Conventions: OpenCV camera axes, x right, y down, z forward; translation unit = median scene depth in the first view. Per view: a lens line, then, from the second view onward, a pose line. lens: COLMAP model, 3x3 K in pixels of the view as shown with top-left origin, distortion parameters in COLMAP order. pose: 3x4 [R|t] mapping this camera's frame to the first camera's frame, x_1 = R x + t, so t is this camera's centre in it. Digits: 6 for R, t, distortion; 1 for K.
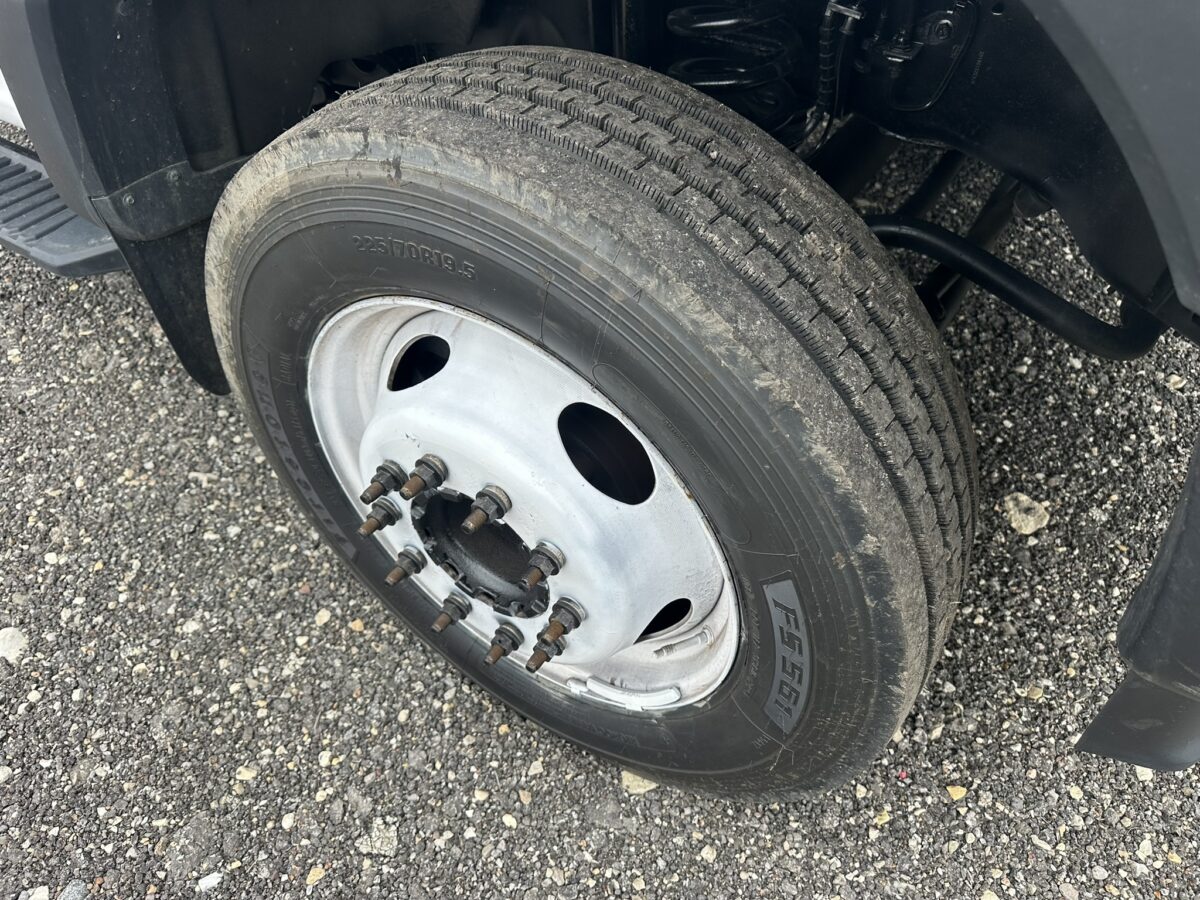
lens RADIAL K [[831.6, 0, 600.0], [0, 831.6, 450.0], [0, 0, 1]] dist [0.056088, -0.076488]
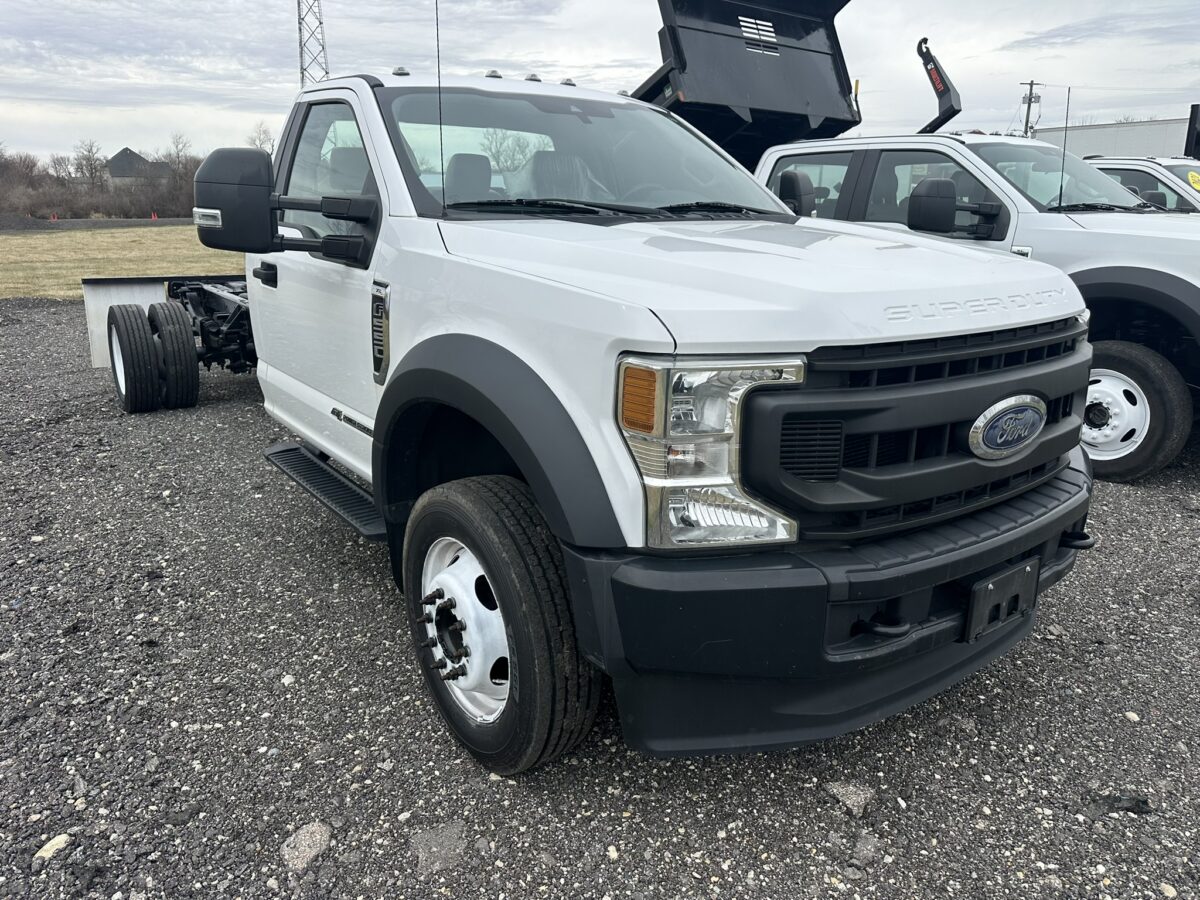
lens RADIAL K [[839.5, 0, 600.0], [0, 839.5, 450.0], [0, 0, 1]] dist [0.039279, -0.042706]
pose [[0.932387, 0.100460, -0.347220, 1.314163], [-0.256346, 0.861013, -0.439253, 0.748550], [0.254833, 0.498562, 0.828550, -1.598501]]
